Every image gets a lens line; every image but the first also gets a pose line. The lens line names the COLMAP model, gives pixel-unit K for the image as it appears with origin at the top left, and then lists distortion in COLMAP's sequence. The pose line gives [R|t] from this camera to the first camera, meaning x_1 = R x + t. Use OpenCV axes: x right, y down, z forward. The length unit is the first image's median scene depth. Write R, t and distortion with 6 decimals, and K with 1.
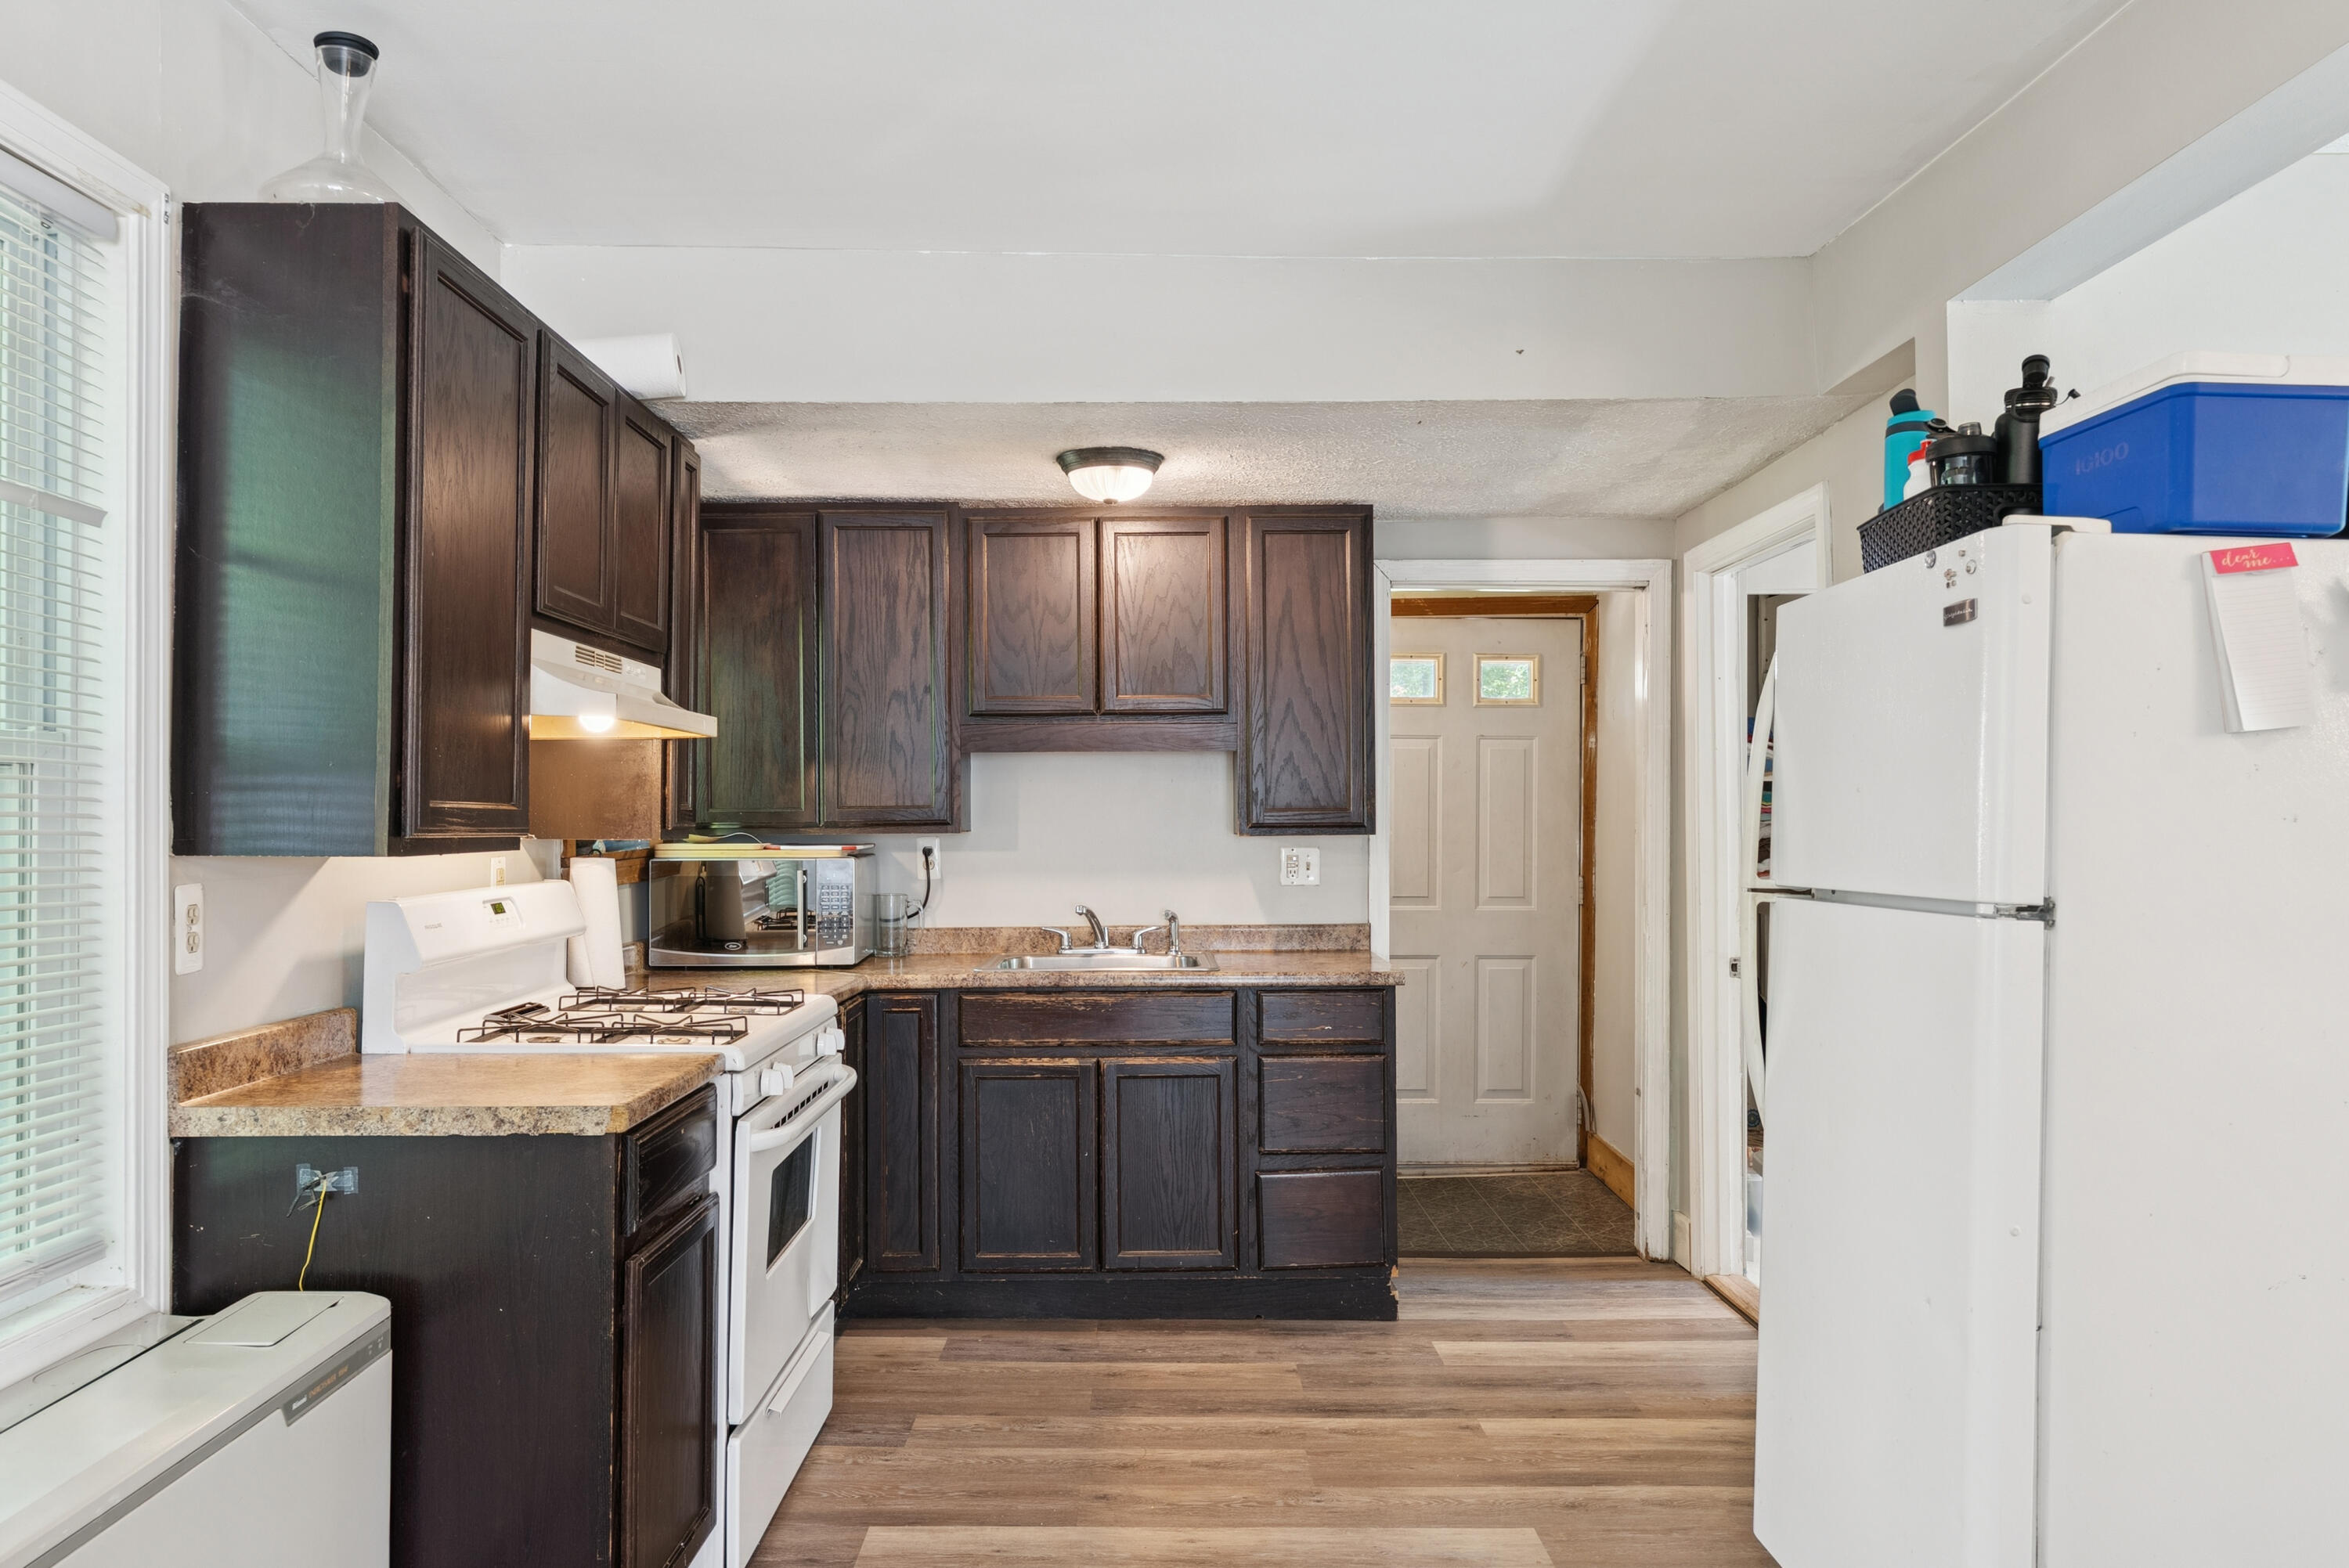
lens RADIAL K [[1562.0, 0, 1160.1], [0, 1562.0, 792.4], [0, 0, 1]] dist [0.000476, 0.002864]
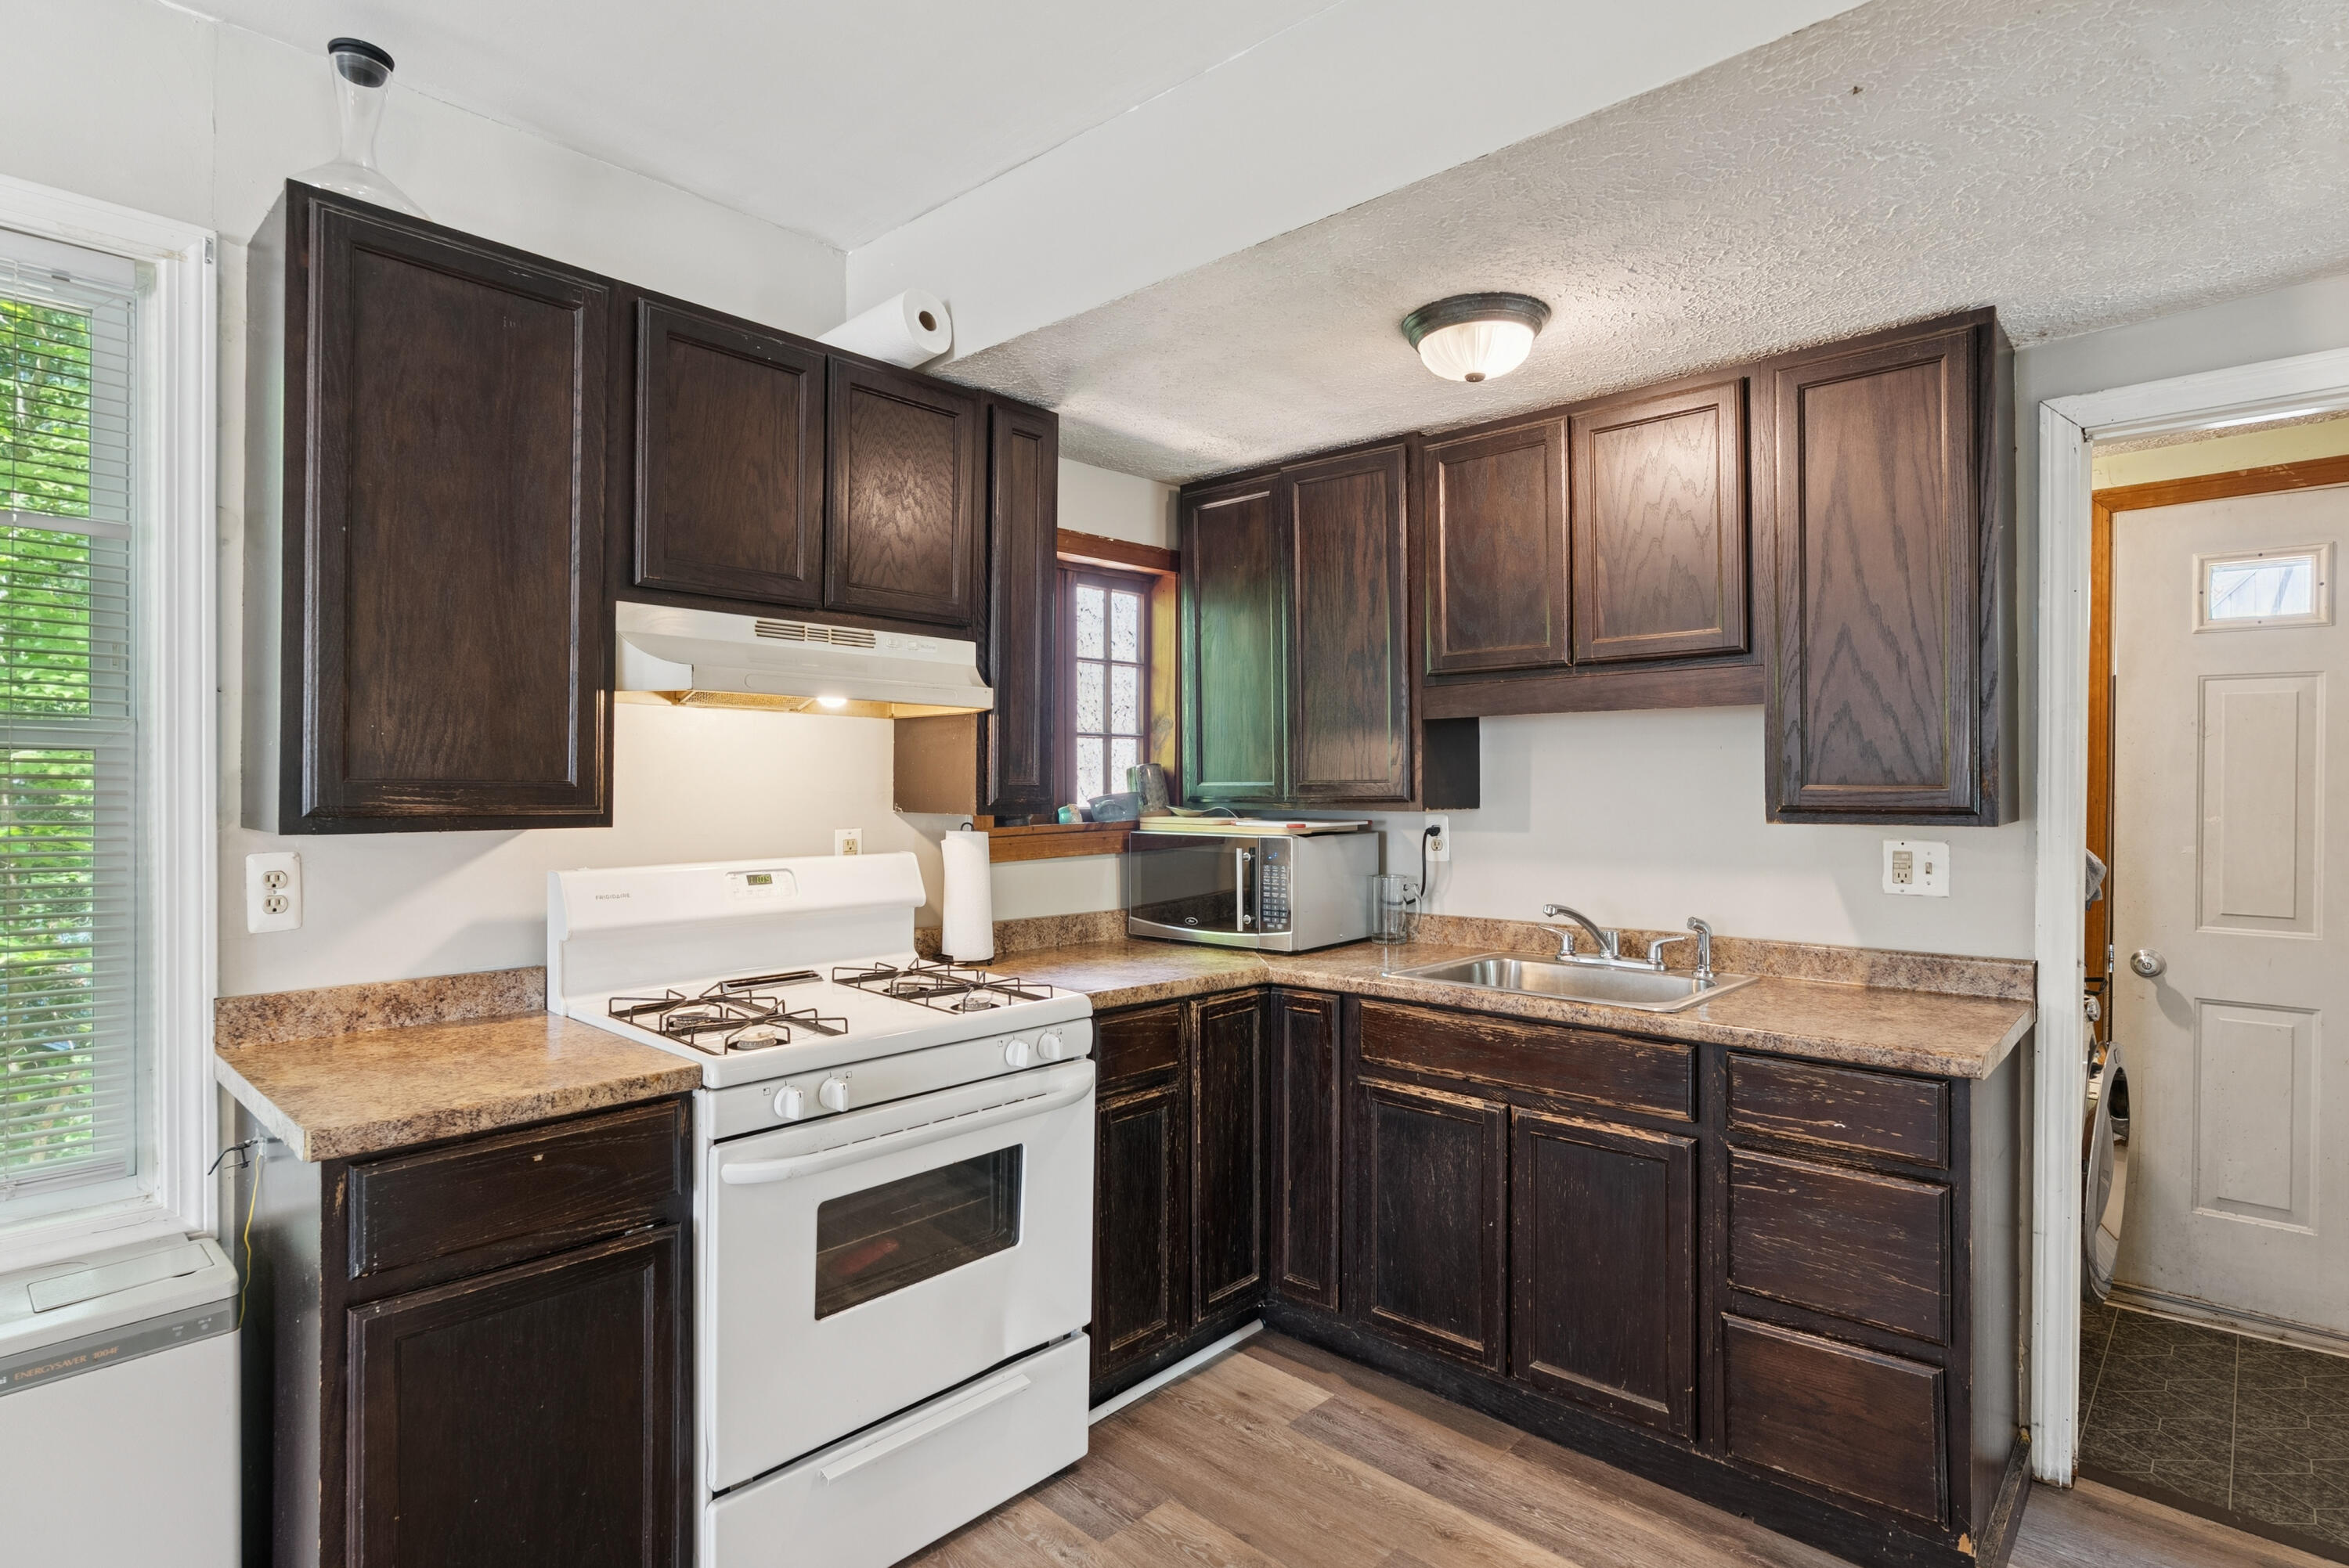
lens RADIAL K [[1184.7, 0, 1163.3], [0, 1184.7, 783.7], [0, 0, 1]] dist [-0.004202, 0.002138]
pose [[0.728448, 0.004186, -0.685088, 0.239960], [0.006489, 0.999894, 0.013010, 0.001187], [0.685070, -0.013923, 0.728344, 0.456344]]
